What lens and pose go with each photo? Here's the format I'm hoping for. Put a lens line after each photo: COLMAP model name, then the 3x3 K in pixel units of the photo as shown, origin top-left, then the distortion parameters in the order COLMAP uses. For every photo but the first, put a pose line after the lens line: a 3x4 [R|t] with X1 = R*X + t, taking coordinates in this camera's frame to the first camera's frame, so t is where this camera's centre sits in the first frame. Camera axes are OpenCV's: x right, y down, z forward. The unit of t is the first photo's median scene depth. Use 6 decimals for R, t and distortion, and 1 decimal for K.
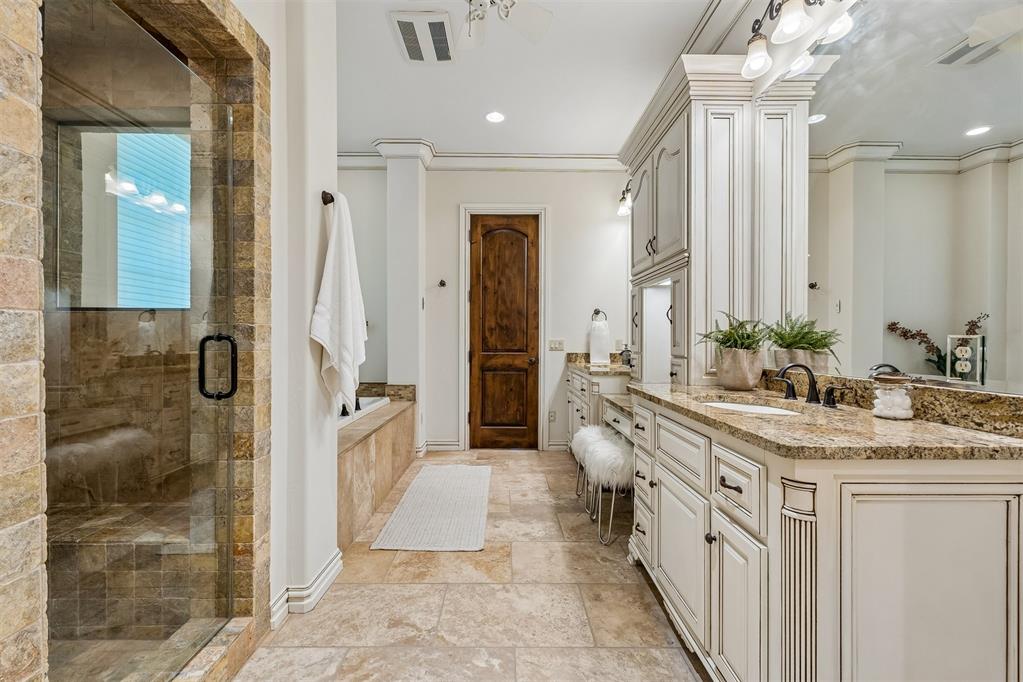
lens RADIAL K [[428.7, 0, 509.7], [0, 428.7, 339.0], [0, 0, 1]] dist [0.002344, -0.000383]
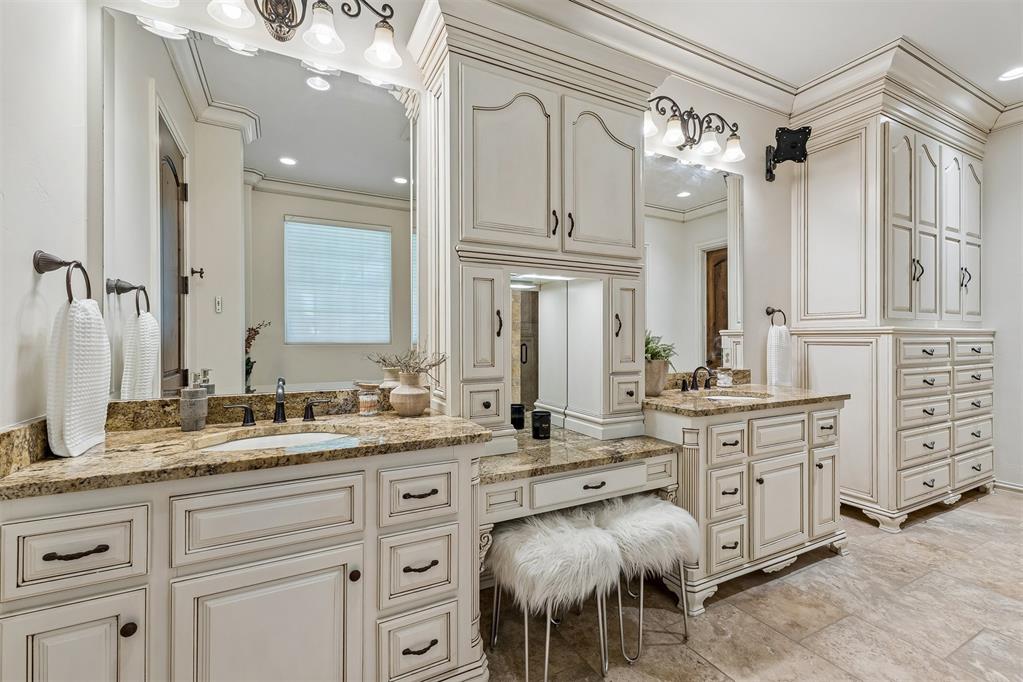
lens RADIAL K [[428.7, 0, 509.7], [0, 428.7, 339.0], [0, 0, 1]] dist [0.002344, -0.000383]
pose [[-0.436806, -0.003584, 0.899549, -0.182904], [0.001086, 0.999989, 0.004511, -0.020173], [-0.899555, 0.002948, -0.436797, 0.957479]]
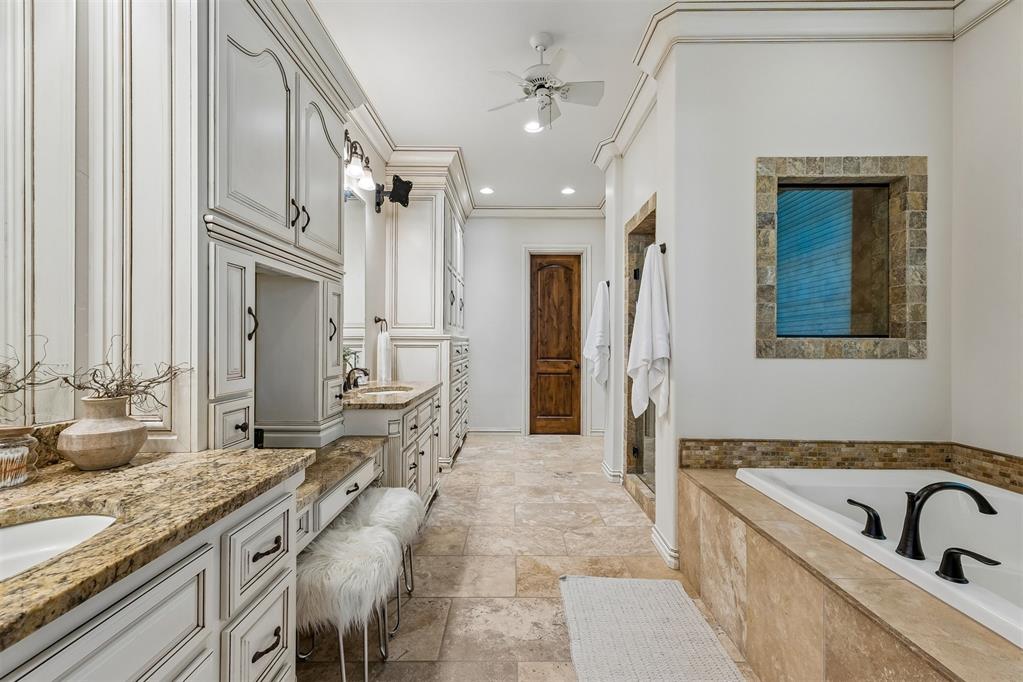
lens RADIAL K [[428.7, 0, 509.7], [0, 428.7, 339.0], [0, 0, 1]] dist [0.002344, -0.000383]
pose [[-0.999792, -0.010619, 0.017433, 0.004060], [-0.010720, 0.999926, -0.005692, -0.021910], [-0.017372, -0.005878, -0.999832, 1.129637]]
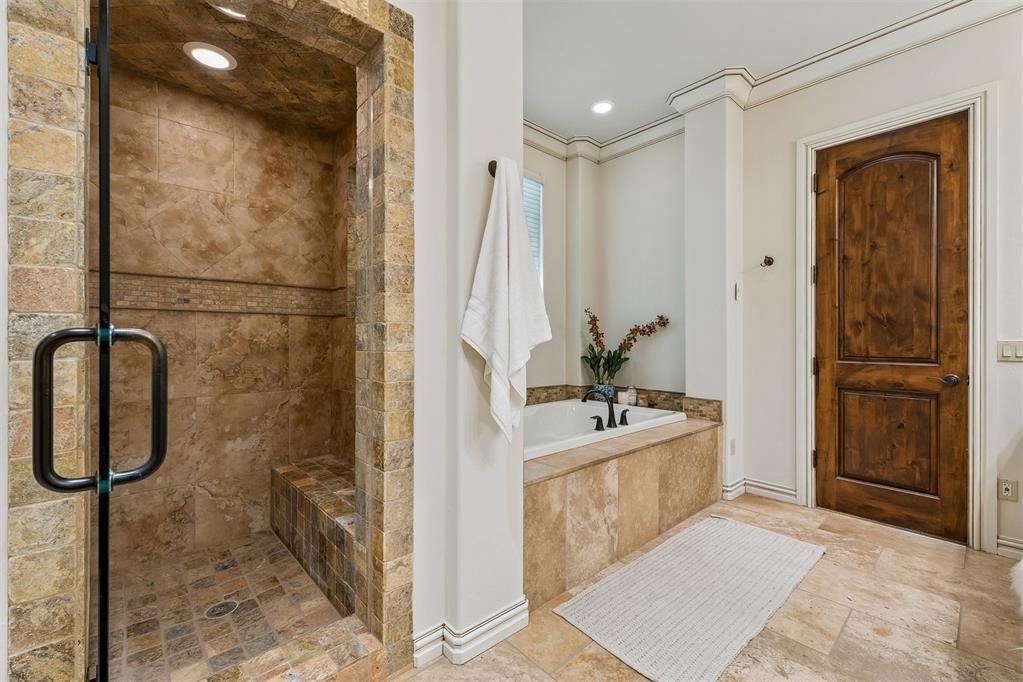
lens RADIAL K [[430.1, 0, 511.2], [0, 430.1, 336.5], [0, 0, 1]] dist [0.002998, -0.000019]
pose [[0.661319, -0.003652, -0.750096, 0.105271], [-0.001309, 0.999981, -0.006022, -0.000114], [0.750103, 0.004965, 0.661302, 0.233875]]
